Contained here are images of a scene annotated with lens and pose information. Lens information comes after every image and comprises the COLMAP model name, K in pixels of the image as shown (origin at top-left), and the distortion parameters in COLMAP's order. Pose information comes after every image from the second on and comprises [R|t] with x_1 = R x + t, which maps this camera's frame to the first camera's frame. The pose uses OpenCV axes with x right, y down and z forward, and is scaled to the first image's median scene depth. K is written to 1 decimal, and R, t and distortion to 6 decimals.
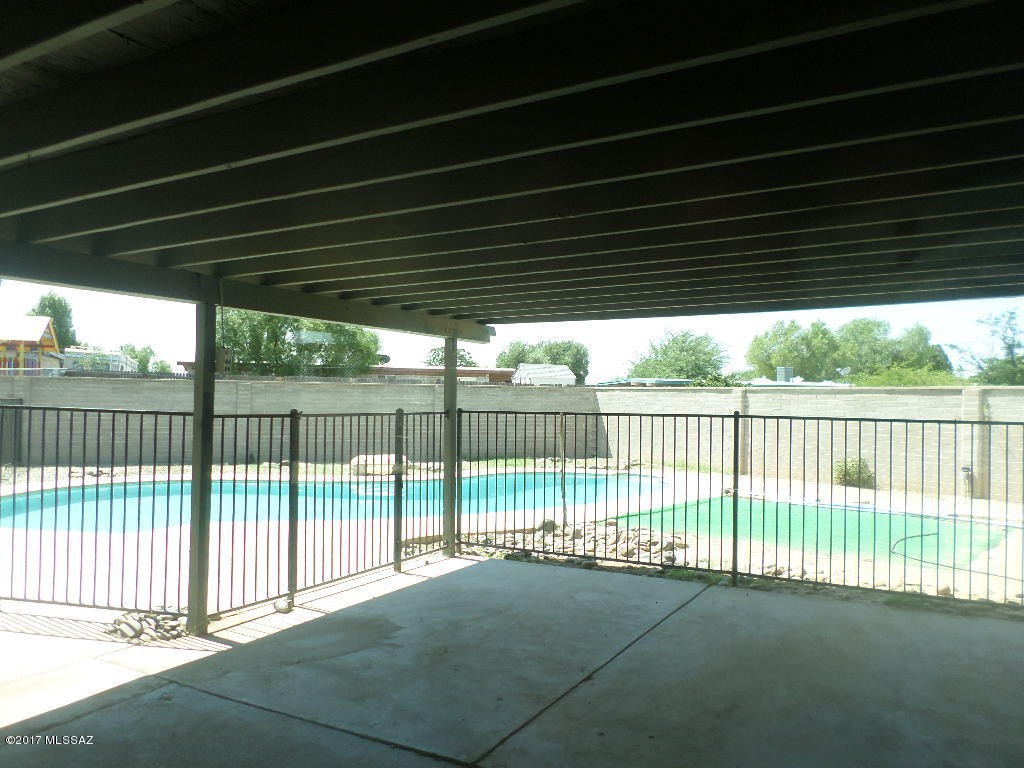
lens RADIAL K [[769.1, 0, 512.0], [0, 769.1, 384.0], [0, 0, 1]] dist [-0.001140, -0.004318]
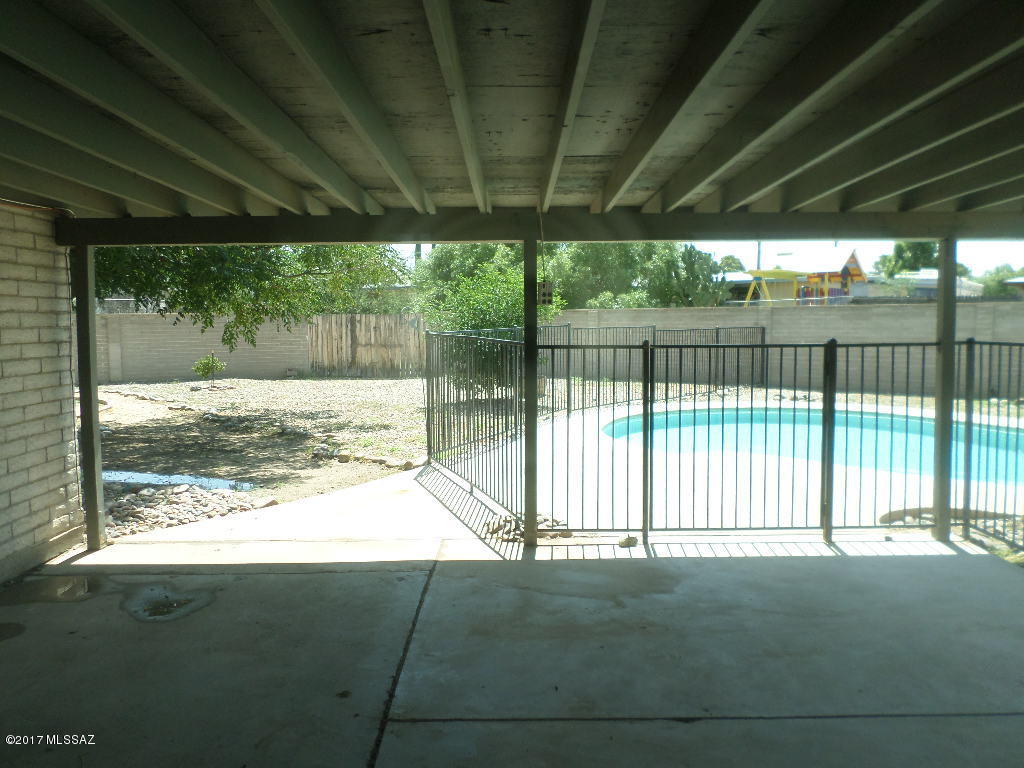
lens RADIAL K [[769.1, 0, 512.0], [0, 769.1, 384.0], [0, 0, 1]] dist [-0.001140, -0.004318]
pose [[0.496107, 0.053940, -0.866584, 0.497415], [0.030491, 0.996370, 0.079475, 0.007155], [0.867726, -0.065851, 0.492662, 0.420530]]
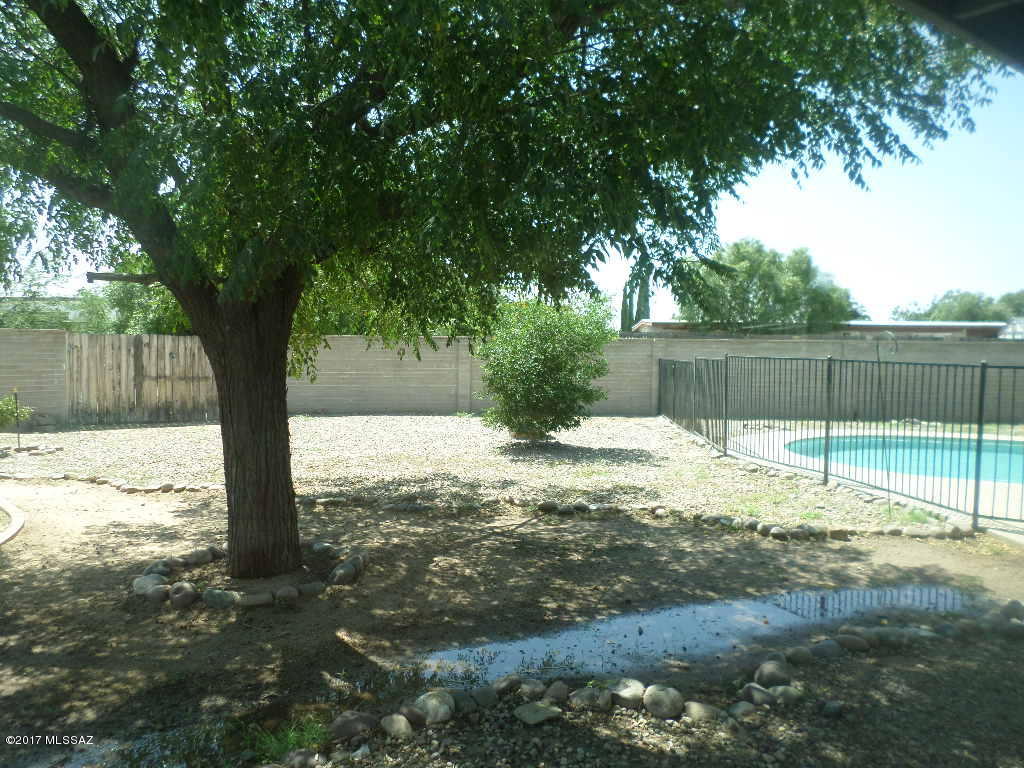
lens RADIAL K [[769.1, 0, 512.0], [0, 769.1, 384.0], [0, 0, 1]] dist [-0.001140, -0.004318]
pose [[0.917509, 0.017257, -0.397341, -2.487875], [0.006249, 0.998309, 0.057787, -0.073134], [0.397667, -0.055503, 0.915850, -1.068874]]
